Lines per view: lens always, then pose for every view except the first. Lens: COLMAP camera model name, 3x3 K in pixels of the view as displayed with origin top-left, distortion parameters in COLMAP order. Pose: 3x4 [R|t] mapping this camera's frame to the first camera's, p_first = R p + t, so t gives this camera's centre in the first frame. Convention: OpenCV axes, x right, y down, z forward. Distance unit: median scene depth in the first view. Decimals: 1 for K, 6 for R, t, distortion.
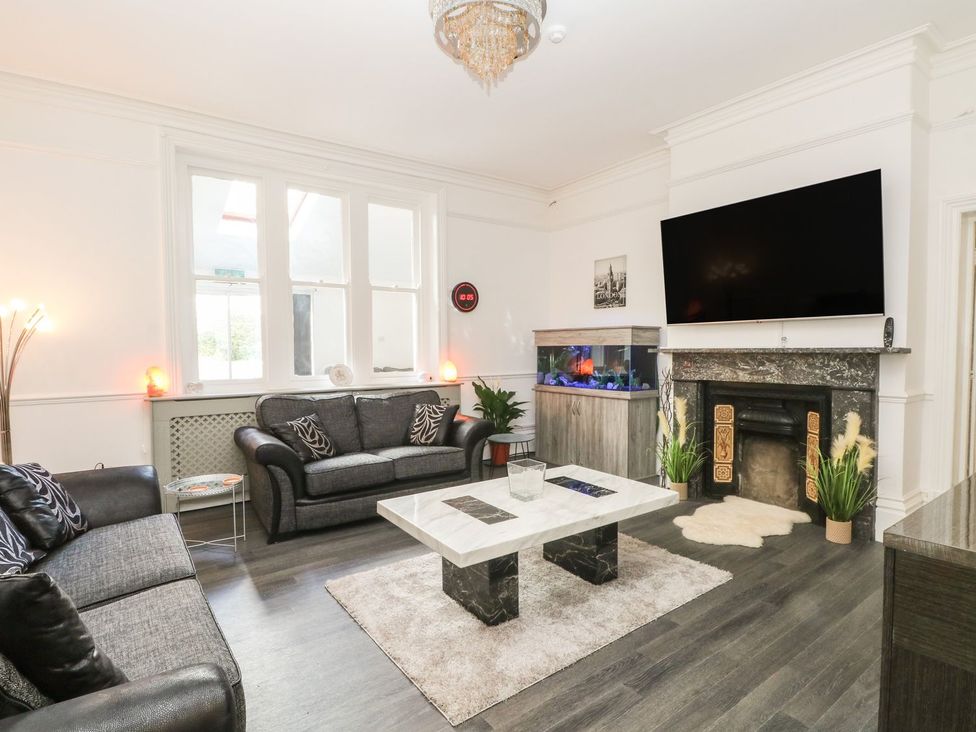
lens RADIAL K [[523.5, 0, 495.0], [0, 523.5, 368.9], [0, 0, 1]] dist [-0.007393, -0.002334]
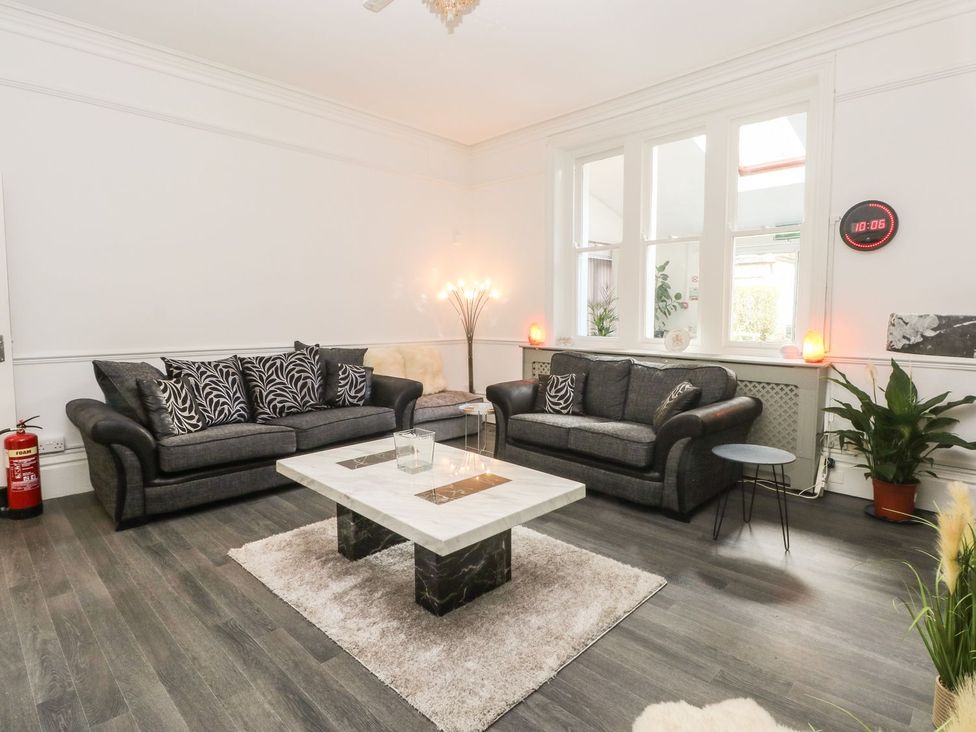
lens RADIAL K [[523.5, 0, 482.1], [0, 523.5, 362.7], [0, 0, 1]] dist [-0.007393, -0.002334]
pose [[0.156902, 0.101909, -0.982342, 0.651690], [-0.042829, 0.994428, 0.096322, -0.025974], [0.986685, 0.026959, 0.160393, 0.642072]]
